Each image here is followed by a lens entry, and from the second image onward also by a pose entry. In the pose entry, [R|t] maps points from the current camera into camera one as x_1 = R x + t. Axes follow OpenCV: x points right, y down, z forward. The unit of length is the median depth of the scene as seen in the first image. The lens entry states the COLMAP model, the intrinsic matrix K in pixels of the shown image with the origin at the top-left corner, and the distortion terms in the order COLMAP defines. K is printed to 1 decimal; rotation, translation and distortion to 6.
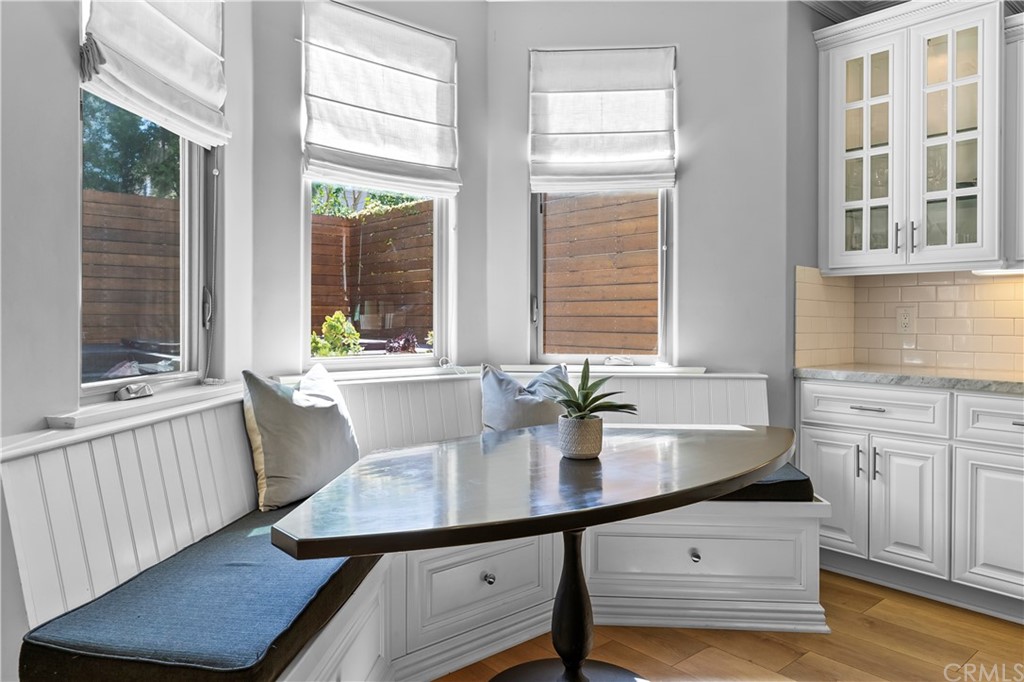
lens RADIAL K [[661.6, 0, 507.1], [0, 661.6, 332.1], [0, 0, 1]] dist [0.004894, -0.002341]
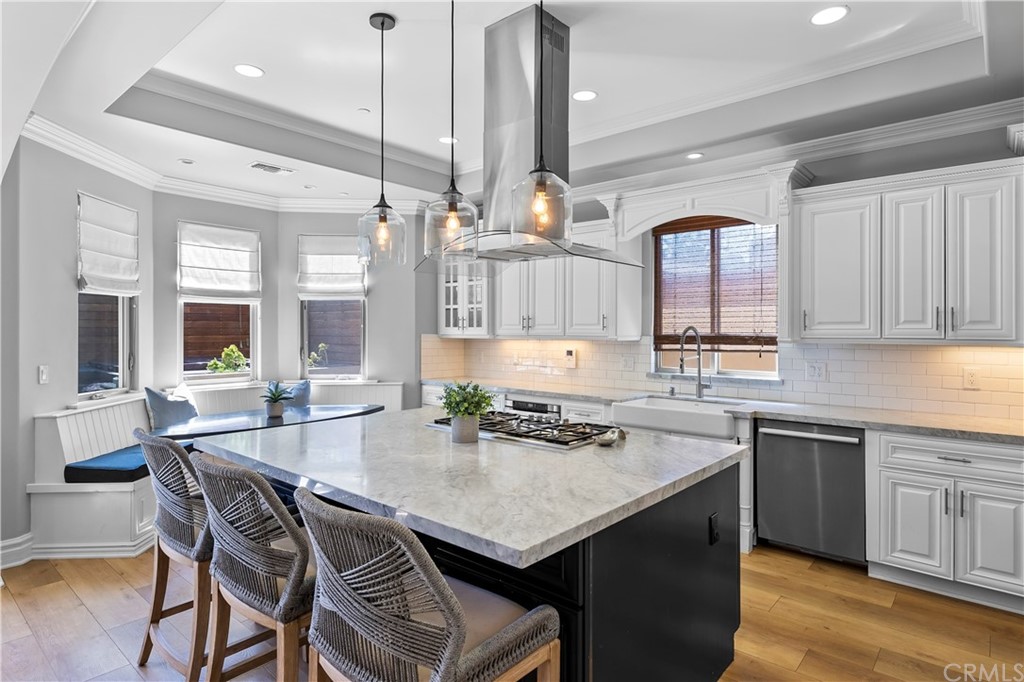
lens RADIAL K [[552.1, 0, 522.3], [0, 552.1, 335.4], [0, 0, 1]] dist [-0.001707, 0.002558]
pose [[0.989344, -0.004597, 0.145527, 0.556220], [0.005433, 0.999971, -0.005351, -0.093206], [-0.145498, 0.006085, 0.989340, -1.002813]]
